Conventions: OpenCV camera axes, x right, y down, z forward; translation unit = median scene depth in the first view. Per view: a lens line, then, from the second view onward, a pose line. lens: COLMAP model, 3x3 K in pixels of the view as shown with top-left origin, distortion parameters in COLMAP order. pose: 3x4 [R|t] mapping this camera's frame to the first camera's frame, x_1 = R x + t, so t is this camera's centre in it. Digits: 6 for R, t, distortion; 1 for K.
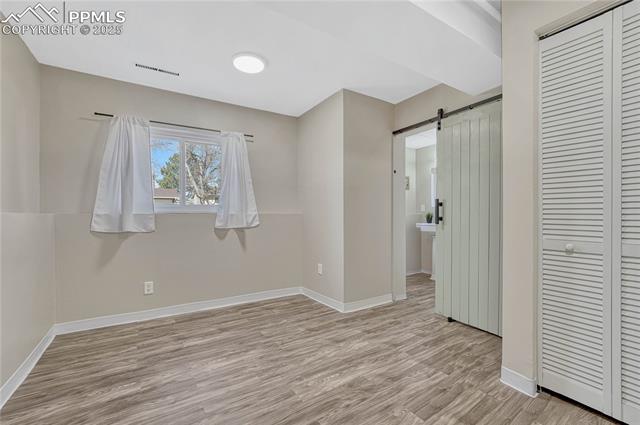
lens RADIAL K [[266.2, 0, 301.3], [0, 266.2, 220.5], [0, 0, 1]] dist [-0.004725, 0.000646]
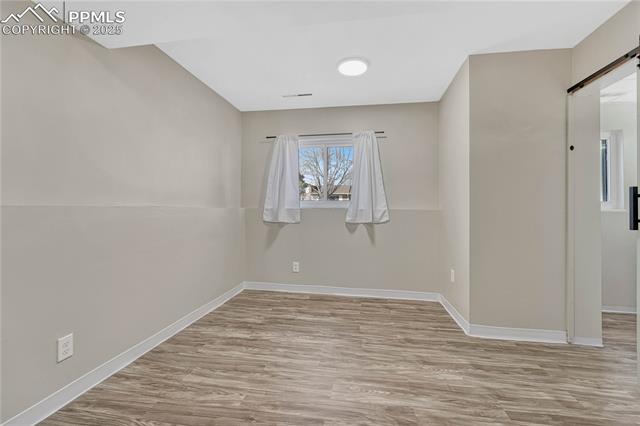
lens RADIAL K [[266.2, 0, 325.9], [0, 266.2, 209.5], [0, 0, 1]] dist [-0.004725, 0.000646]
pose [[0.766323, 0.009994, -0.642378, 0.363307], [-0.022843, 0.999671, -0.011697, -0.010061], [0.642049, 0.023638, 0.766299, 0.119845]]
